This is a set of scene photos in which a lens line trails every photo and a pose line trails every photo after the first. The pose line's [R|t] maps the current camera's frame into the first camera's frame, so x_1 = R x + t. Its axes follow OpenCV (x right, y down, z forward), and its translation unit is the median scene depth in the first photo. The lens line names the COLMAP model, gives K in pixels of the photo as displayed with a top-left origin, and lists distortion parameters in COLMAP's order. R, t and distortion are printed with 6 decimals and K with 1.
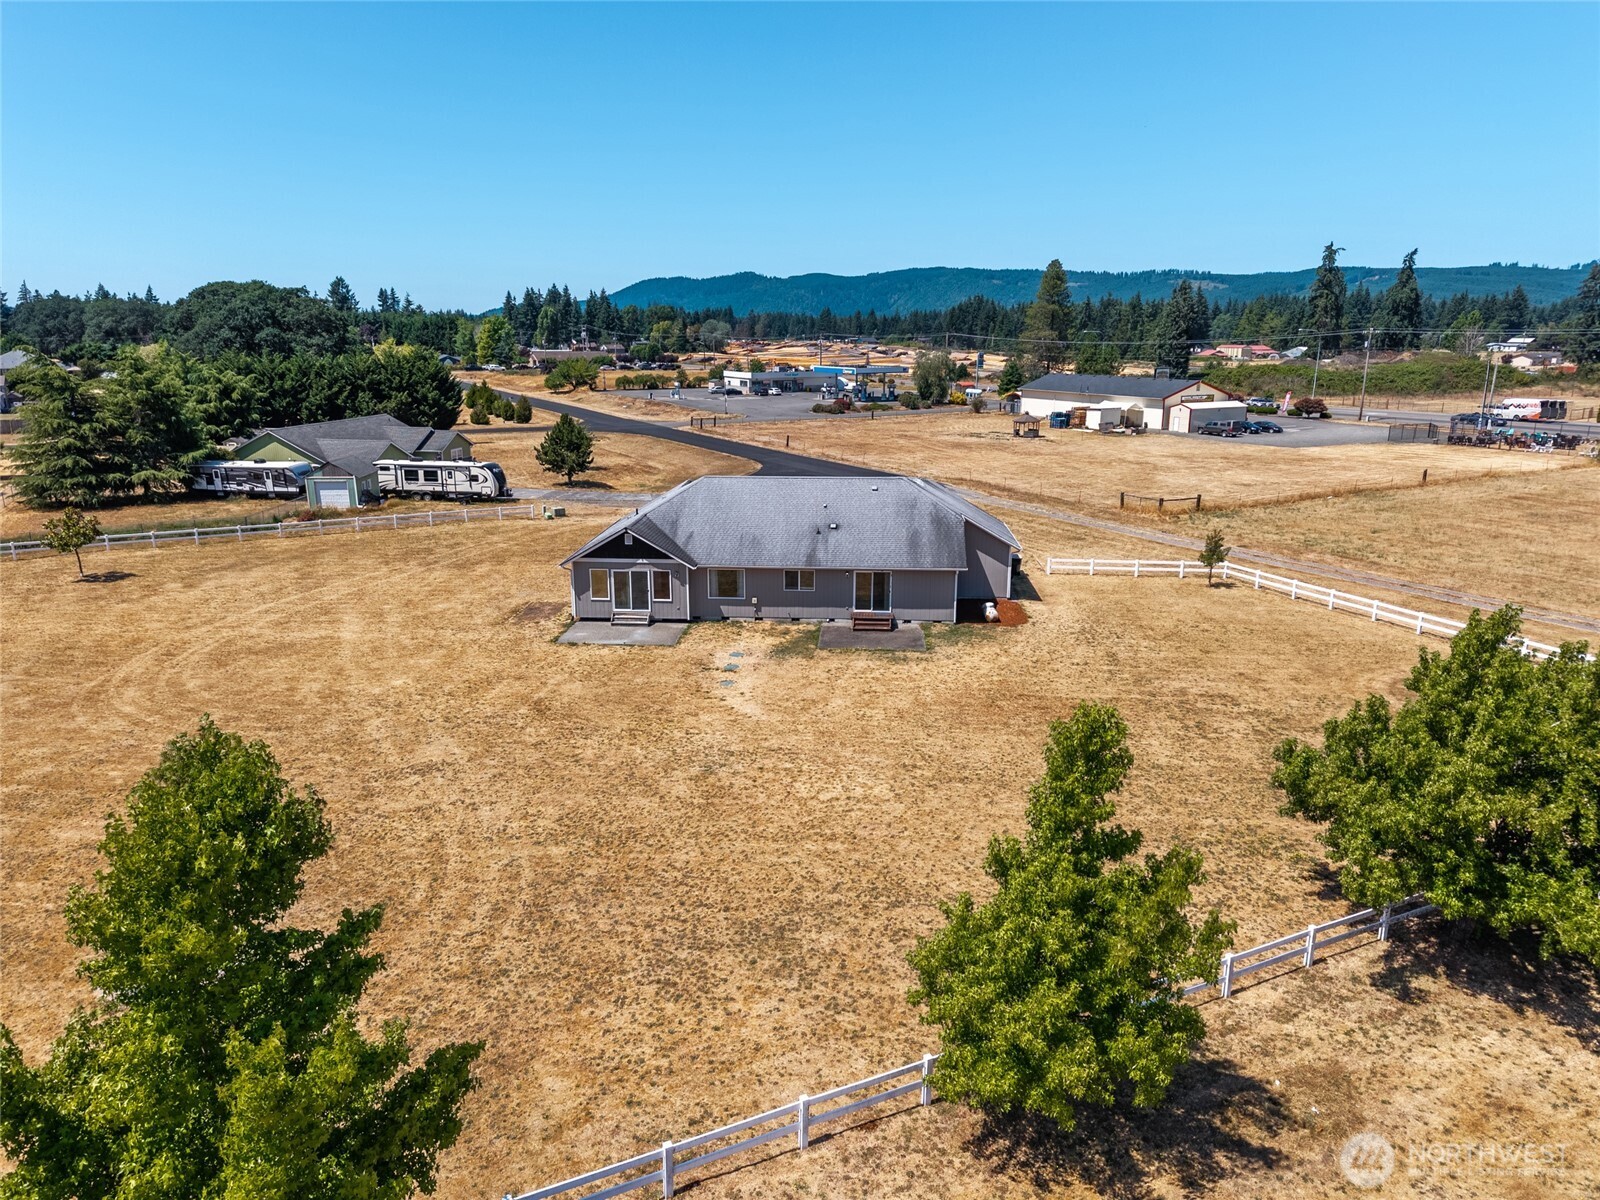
lens RADIAL K [[1085.8, 0, 805.9], [0, 1085.8, 612.3], [0, 0, 1]] dist [0.051513, -0.043034]
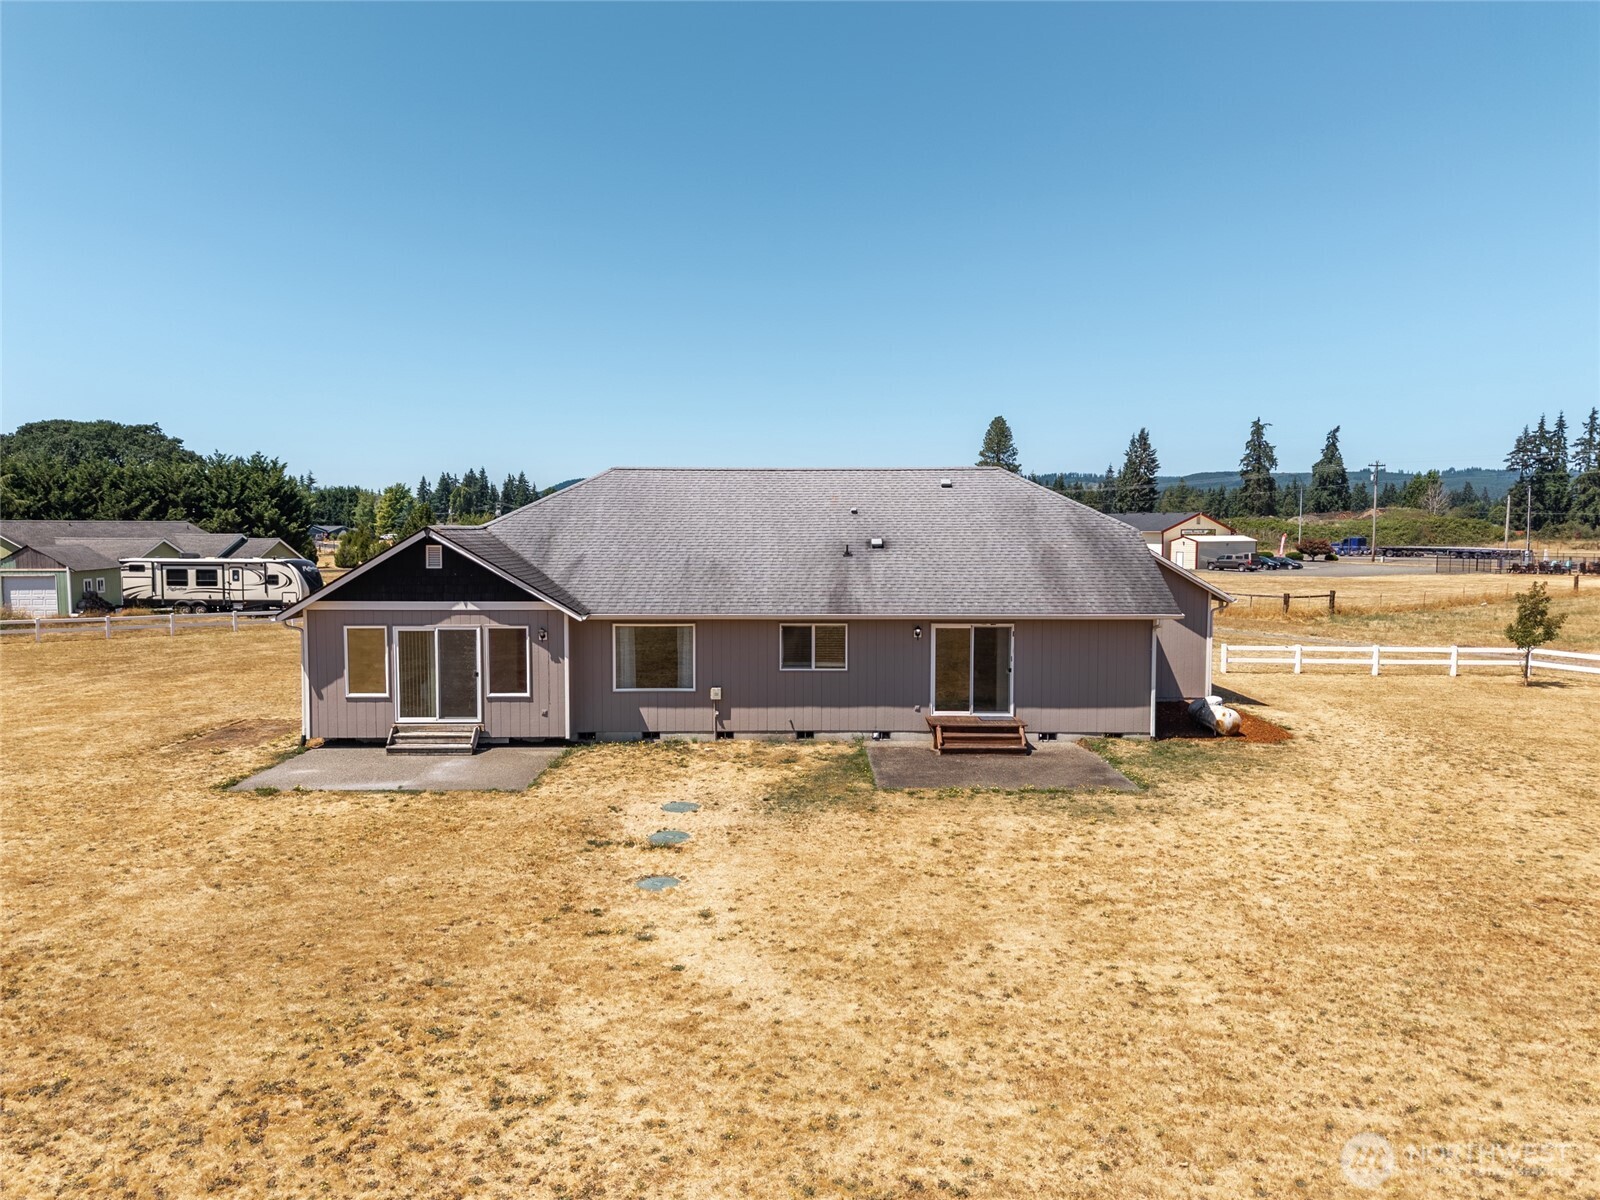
lens RADIAL K [[1085.8, 0, 792.1], [0, 1085.8, 602.4], [0, 0, 1]] dist [0.051513, -0.043034]
pose [[0.998135, -0.006911, 0.060656, -0.026773], [0.018055, 0.982541, -0.185166, 0.022876], [-0.058317, 0.185915, 0.980834, 0.342258]]
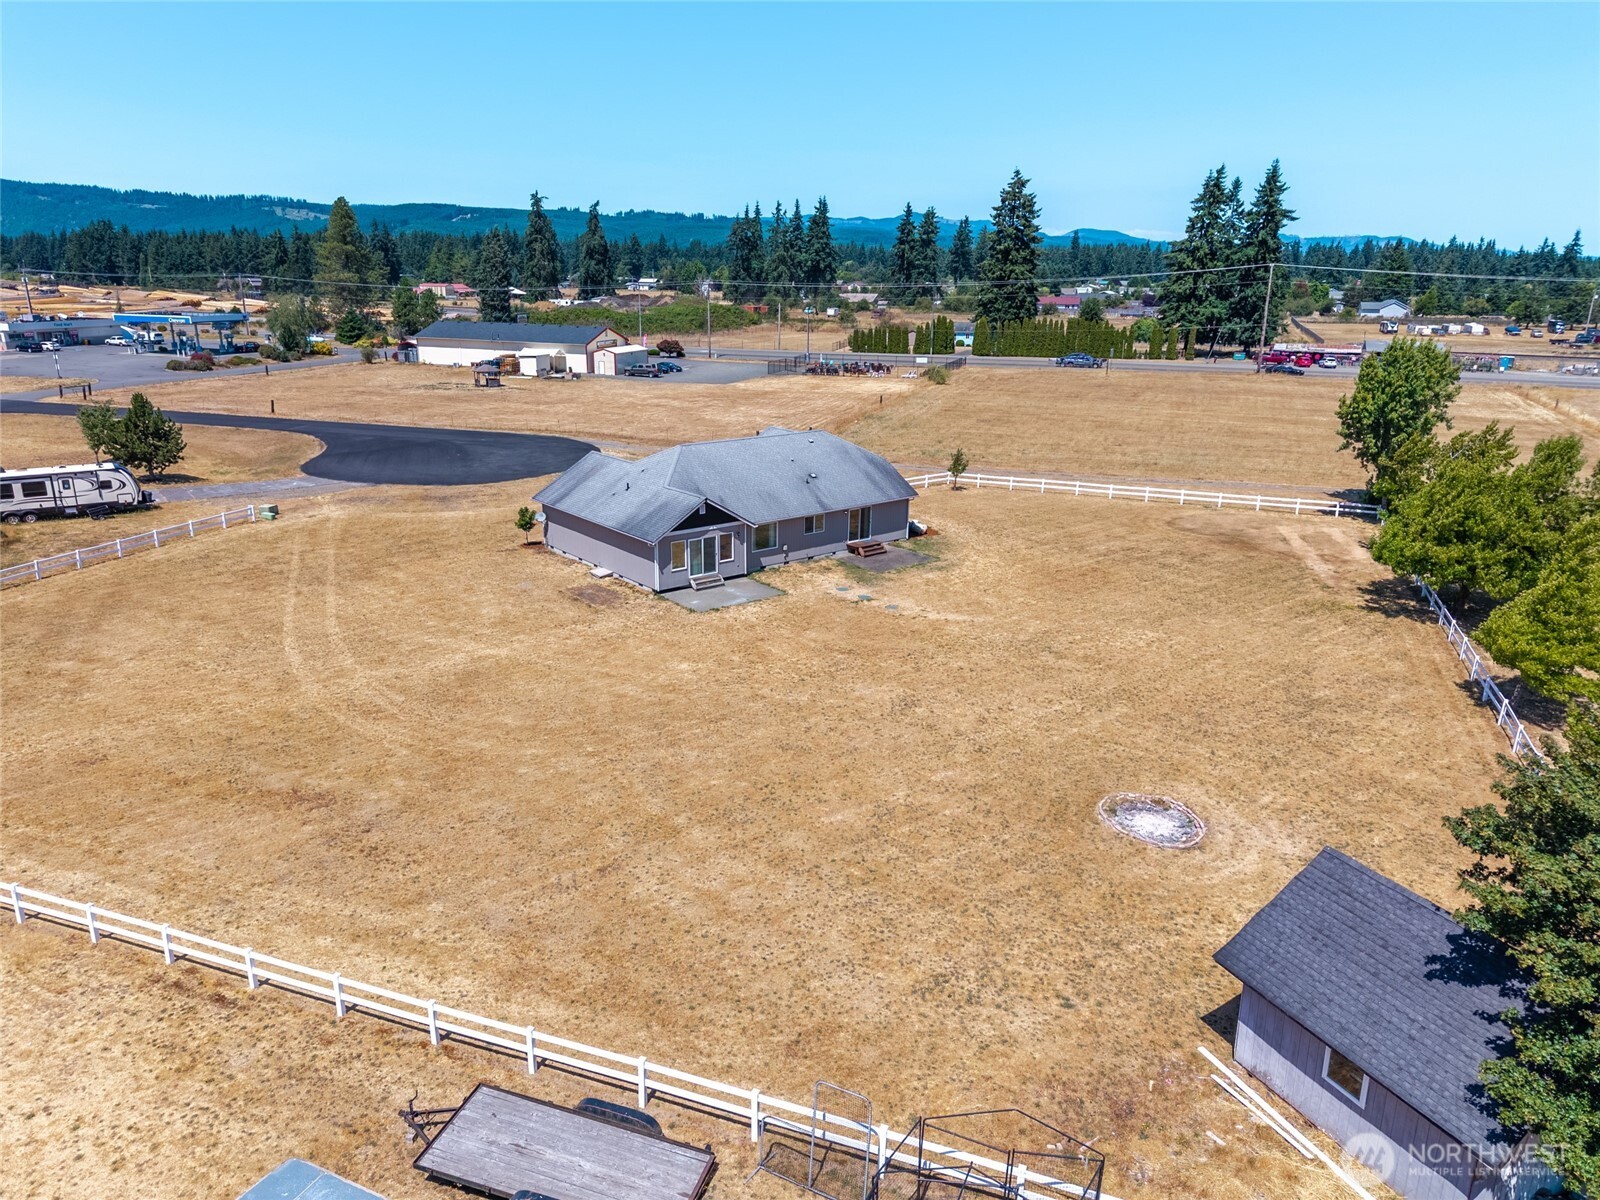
lens RADIAL K [[1085.8, 0, 809.9], [0, 1085.8, 599.6], [0, 0, 1]] dist [0.051513, -0.043034]
pose [[0.729988, -0.192232, 0.655869, -0.497938], [0.161885, 0.980955, 0.107334, -0.047854], [-0.664011, 0.027823, 0.747205, 0.080766]]
